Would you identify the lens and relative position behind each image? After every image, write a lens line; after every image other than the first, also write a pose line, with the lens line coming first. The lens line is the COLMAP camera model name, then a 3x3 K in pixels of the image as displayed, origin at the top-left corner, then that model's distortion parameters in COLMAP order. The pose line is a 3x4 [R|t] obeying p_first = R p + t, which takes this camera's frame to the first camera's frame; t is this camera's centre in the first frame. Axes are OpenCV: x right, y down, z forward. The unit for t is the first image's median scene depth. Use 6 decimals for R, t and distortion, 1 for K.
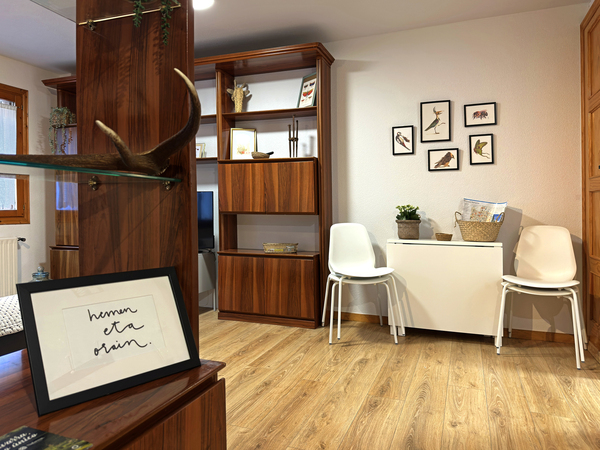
lens RADIAL K [[436.1, 0, 300.0], [0, 436.1, 225.0], [0, 0, 1]] dist [0.084121, -0.108828]
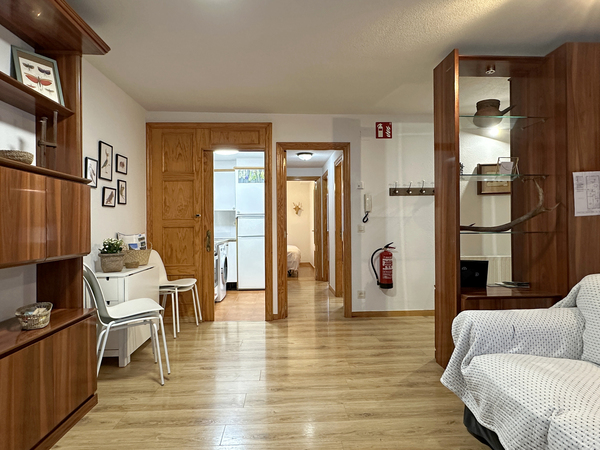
lens RADIAL K [[366.5, 0, 300.7], [0, 366.5, 229.7], [0, 0, 1]] dist [-0.017790, 0.000280]
pose [[-0.396142, -0.006734, 0.918164, -0.696729], [0.052426, 0.998176, 0.029940, -0.067678], [-0.916691, 0.059996, -0.395067, 0.909869]]
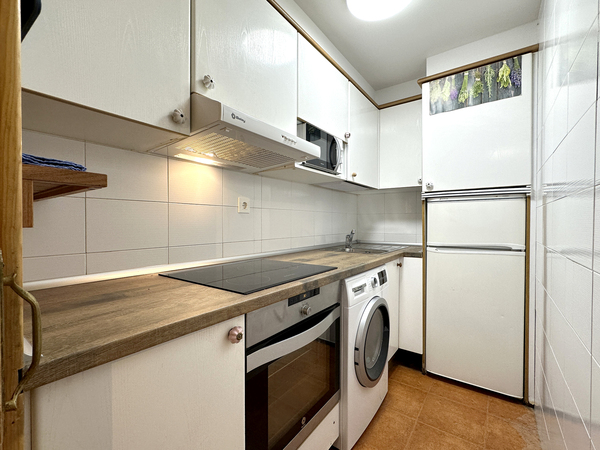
lens RADIAL K [[271.8, 0, 300.8], [0, 271.8, 222.8], [0, 0, 1]] dist [-0.000042, 0.000020]
pose [[0.273651, -0.003934, 0.961821, 0.472112], [0.041094, 0.999126, -0.007606, -0.051362], [-0.960951, 0.041606, 0.273573, 0.577923]]
